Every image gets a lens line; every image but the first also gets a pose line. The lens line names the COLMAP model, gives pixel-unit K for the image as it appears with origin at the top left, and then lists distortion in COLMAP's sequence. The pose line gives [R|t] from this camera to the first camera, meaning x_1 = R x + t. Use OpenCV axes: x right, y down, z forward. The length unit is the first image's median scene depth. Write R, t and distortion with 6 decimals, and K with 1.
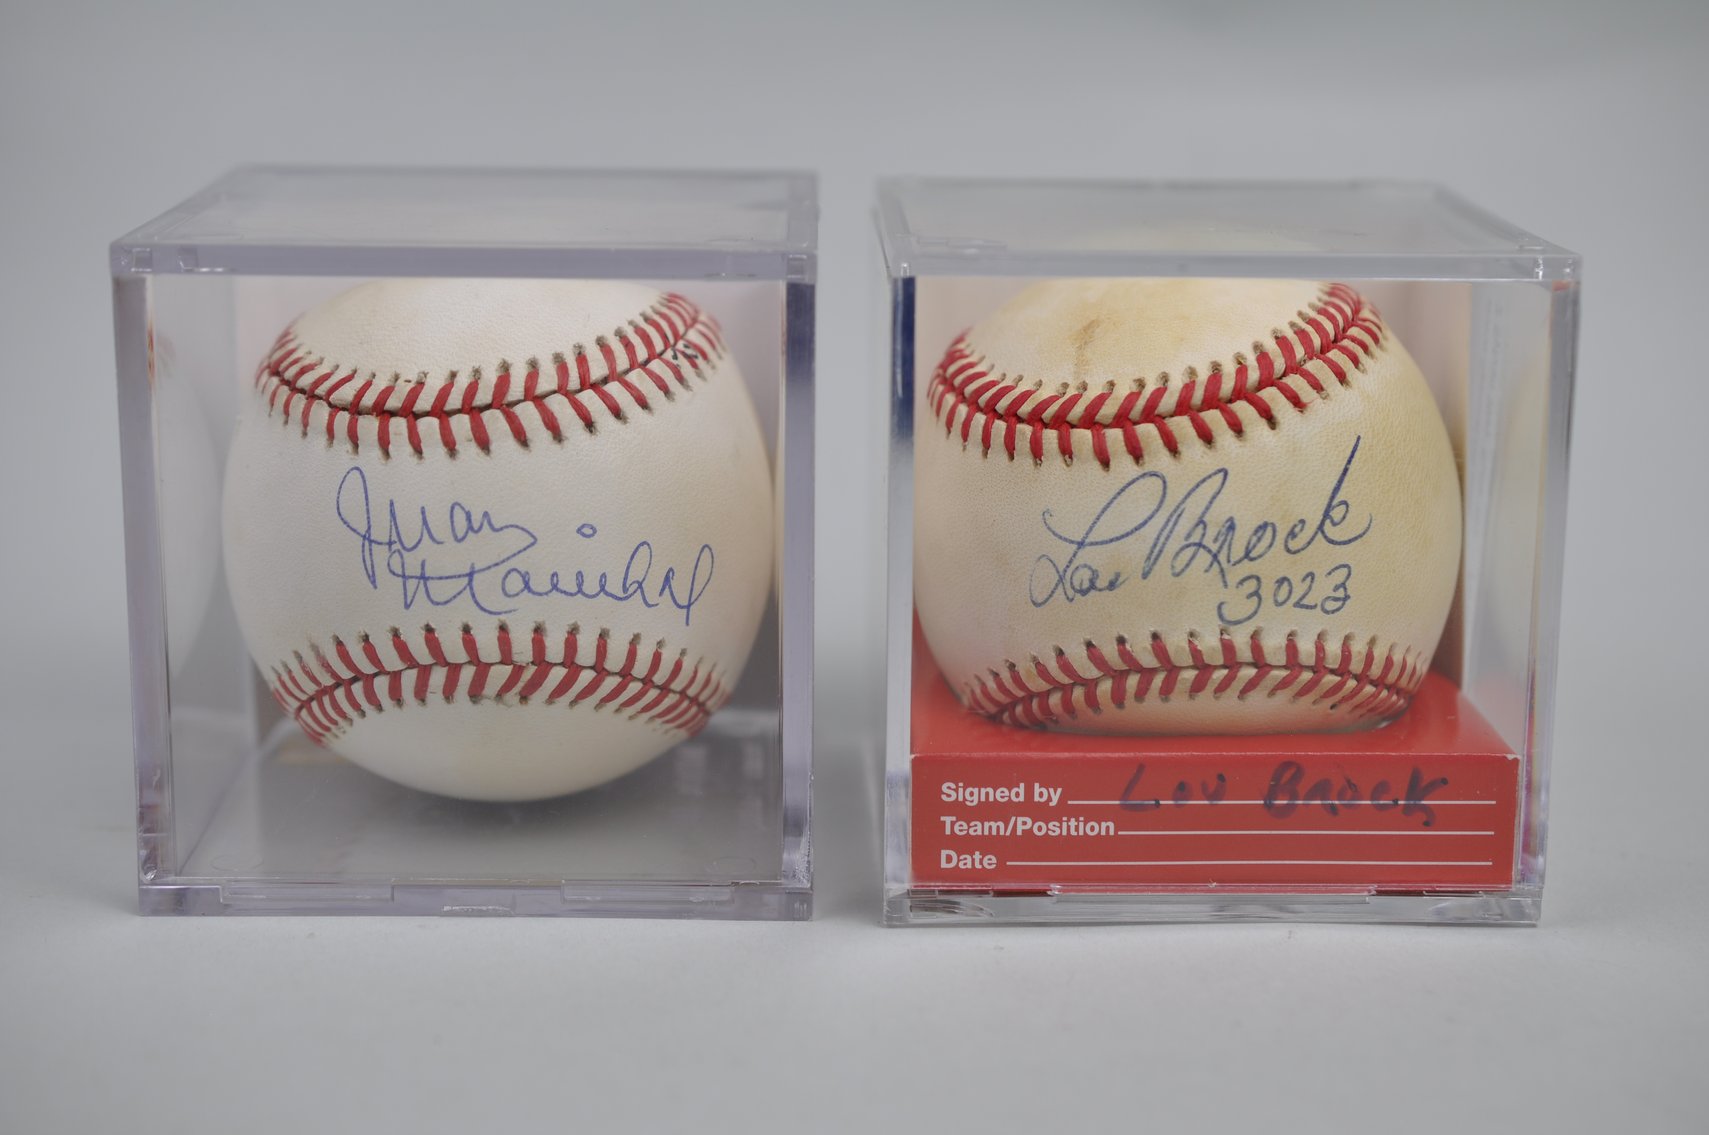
lens RADIAL K [[3476.2, 0, 846.9], [0, 3476.2, 555.1], [0, 0, 1]] dist [0.054803, 0.000000]
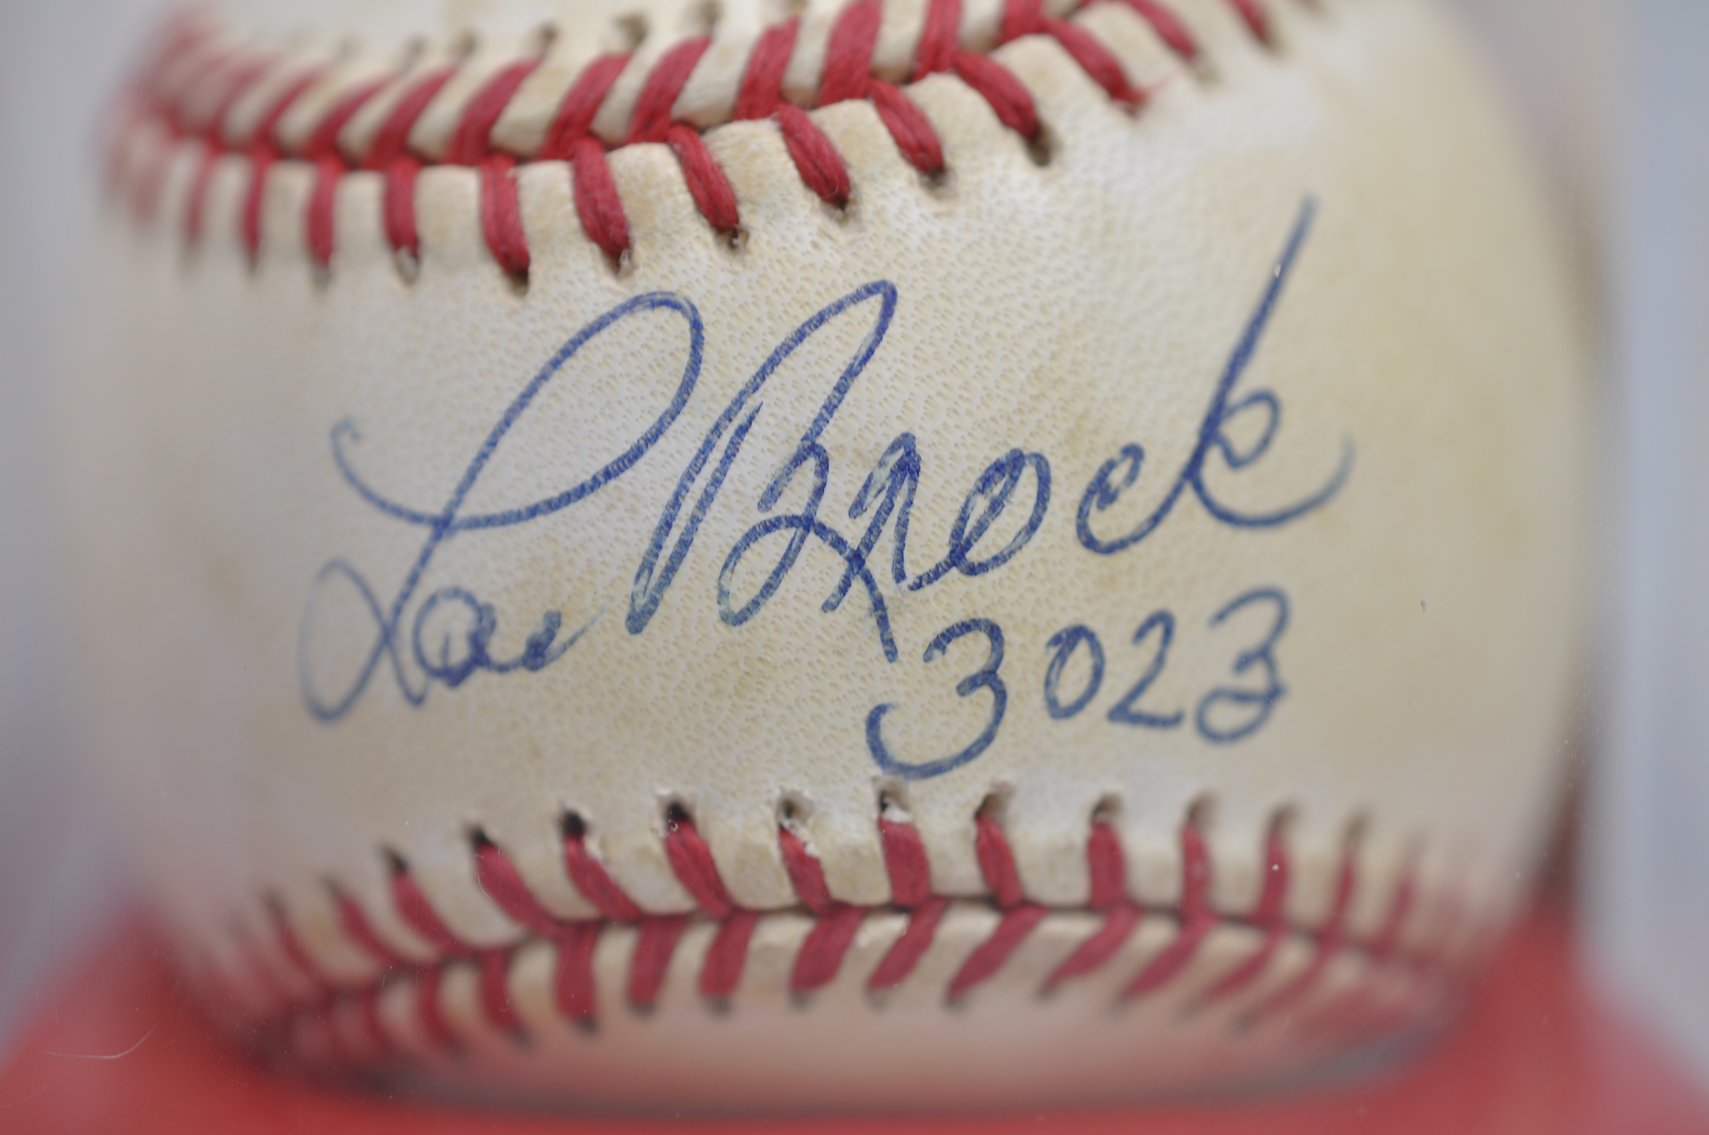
lens RADIAL K [[3476.2, 0, 863.4], [0, 3476.2, 574.8], [0, 0, 1]] dist [0.054803, 0.000000]
pose [[0.999984, -0.000504, 0.005629, 0.100988], [0.000737, 0.999139, -0.041477, 0.014273], [-0.005603, 0.041480, 0.999124, 0.660689]]
